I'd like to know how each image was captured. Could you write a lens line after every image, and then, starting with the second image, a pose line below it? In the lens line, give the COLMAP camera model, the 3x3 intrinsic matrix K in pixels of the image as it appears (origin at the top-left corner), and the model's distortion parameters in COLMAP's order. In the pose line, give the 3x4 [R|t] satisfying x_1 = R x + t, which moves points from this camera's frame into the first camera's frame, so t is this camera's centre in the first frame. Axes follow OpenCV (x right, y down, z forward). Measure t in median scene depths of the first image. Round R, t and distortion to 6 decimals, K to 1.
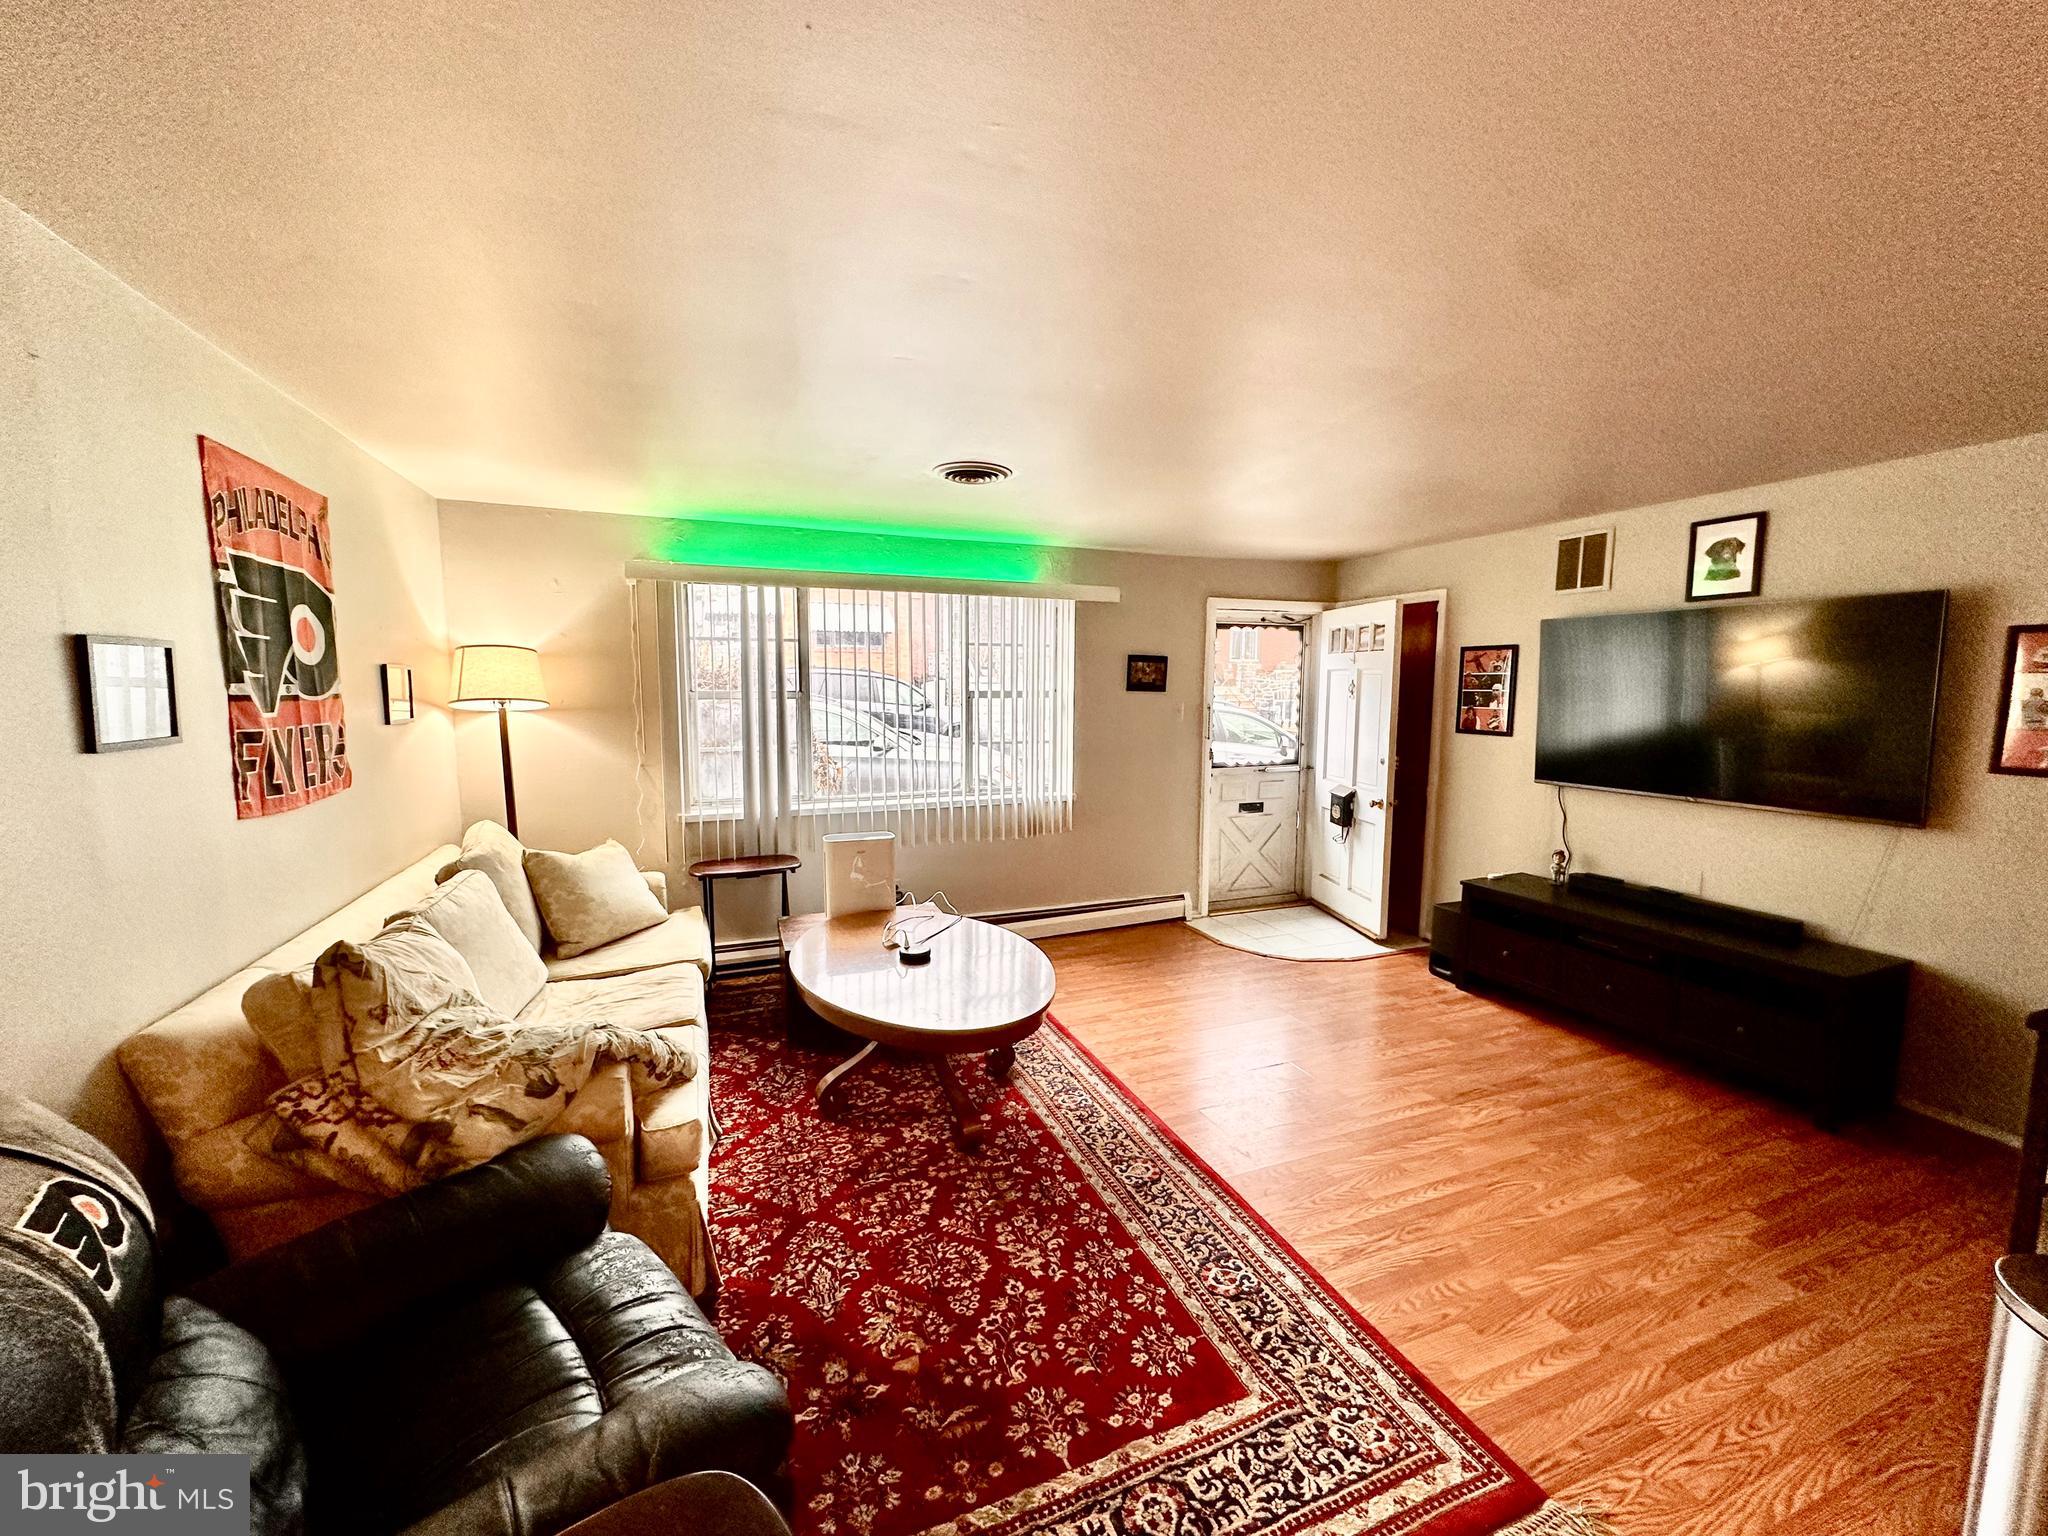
lens RADIAL K [[810.7, 0, 1022.5], [0, 810.7, 768.6], [0, 0, 1]] dist [-0.001799, -0.000014]
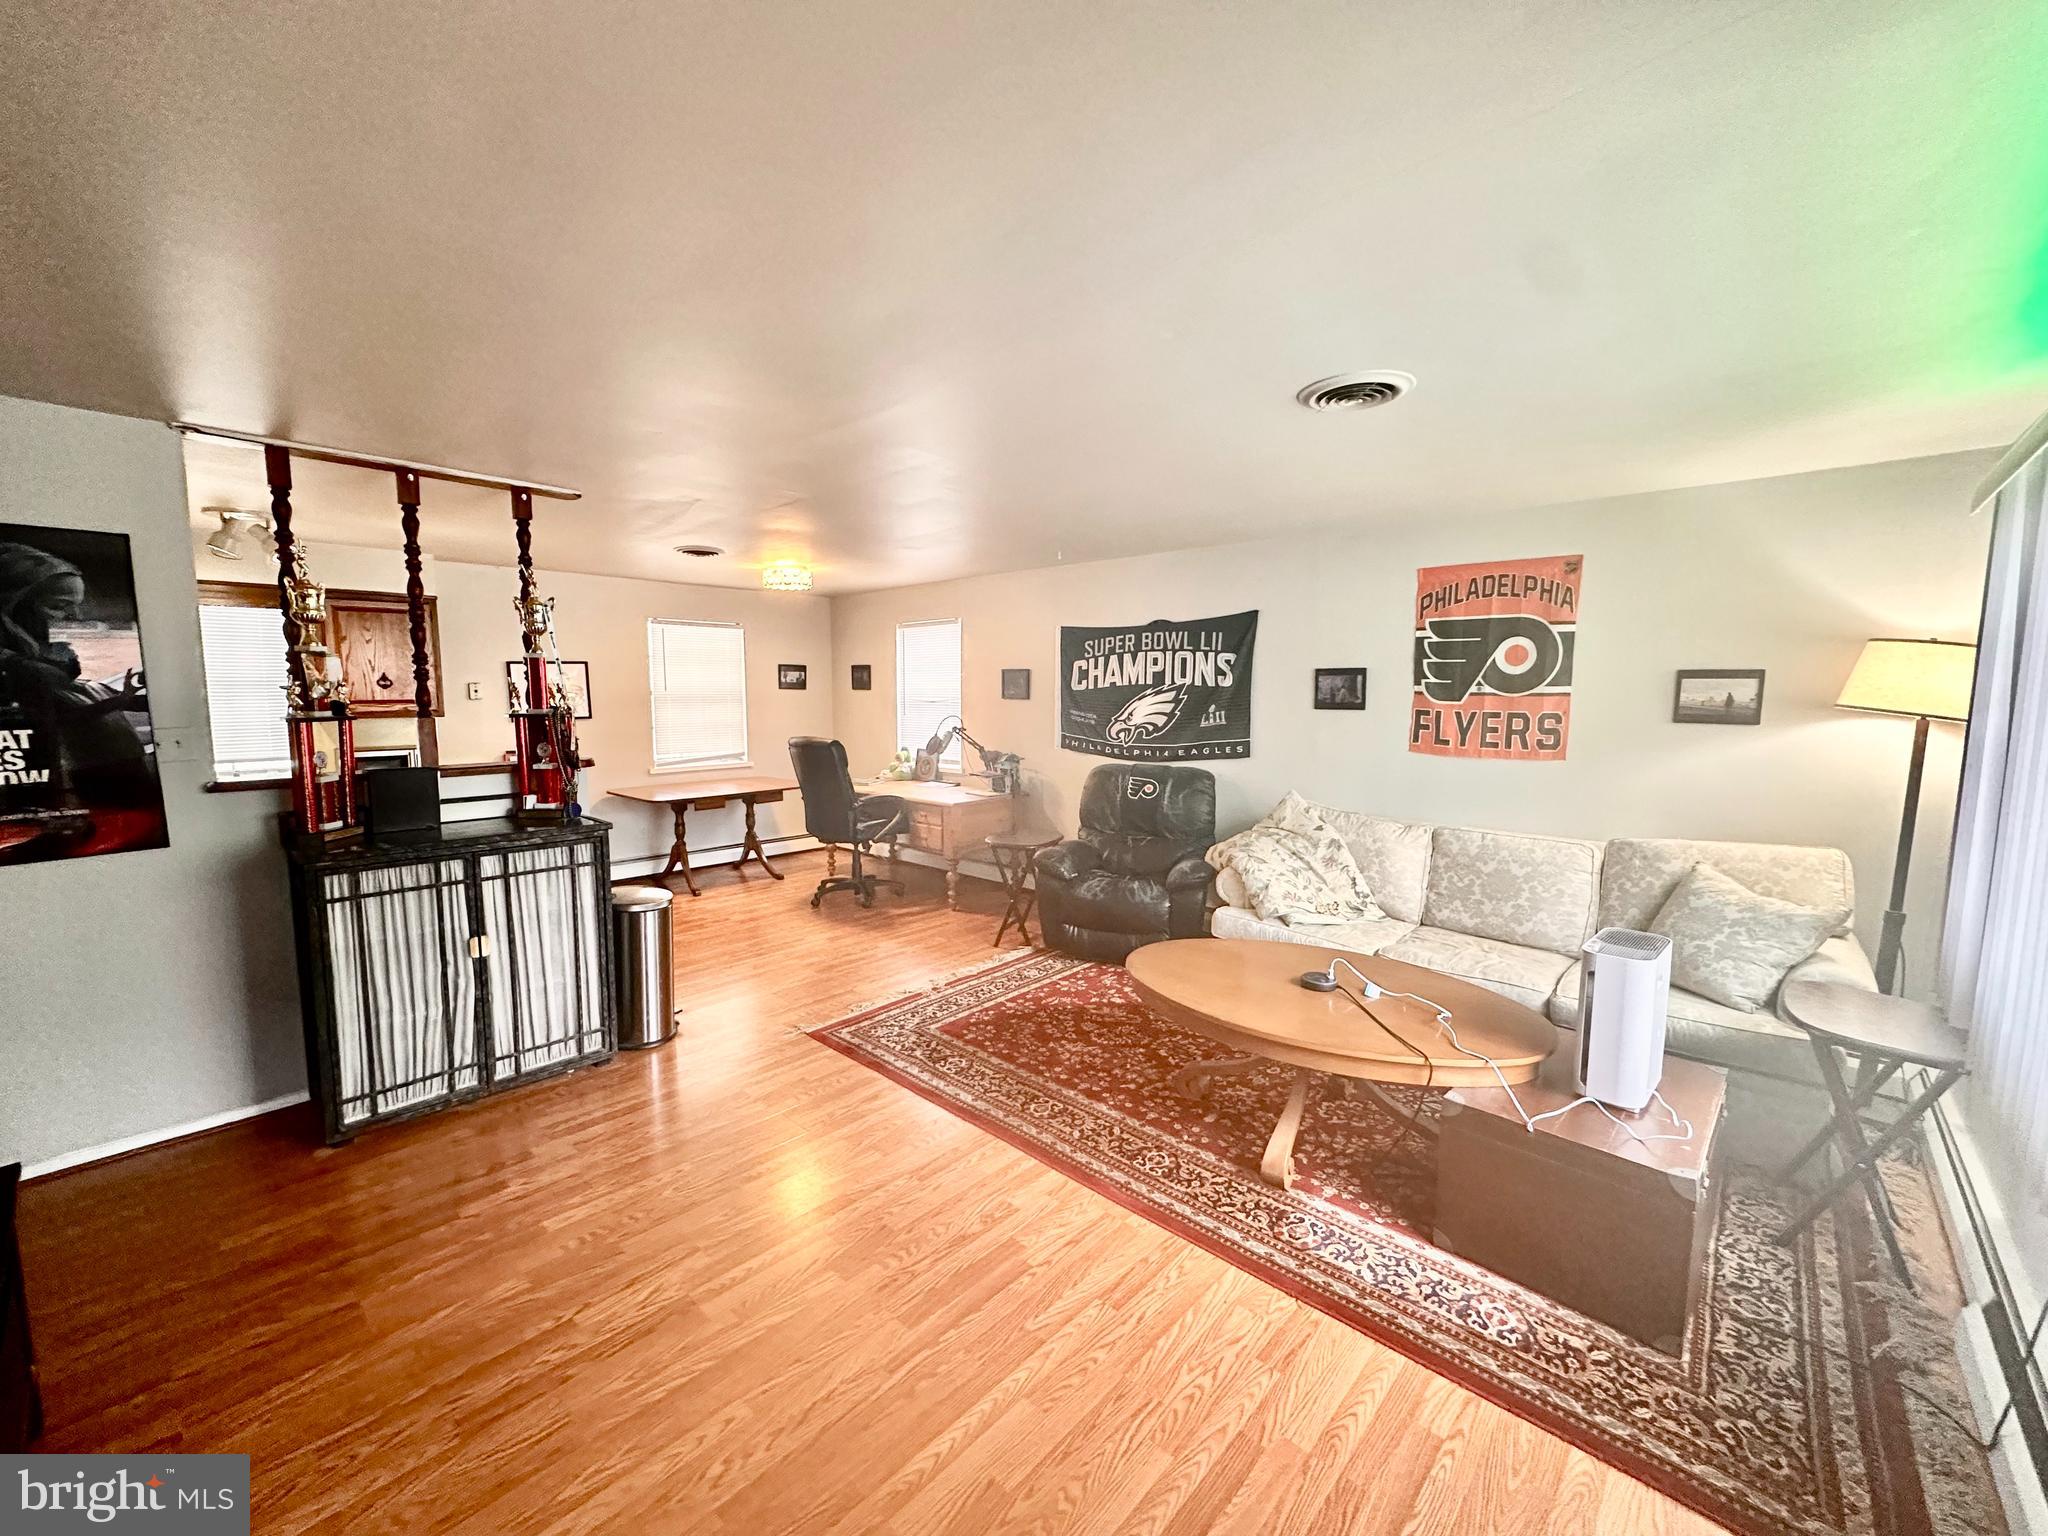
lens RADIAL K [[810.7, 0, 1026.9], [0, 810.7, 771.2], [0, 0, 1]] dist [-0.001799, -0.000014]
pose [[-0.902276, 0.036028, -0.429650, 0.750120], [-0.054212, 0.979114, 0.195950, -0.224461], [0.427736, 0.200094, -0.881478, 2.243731]]
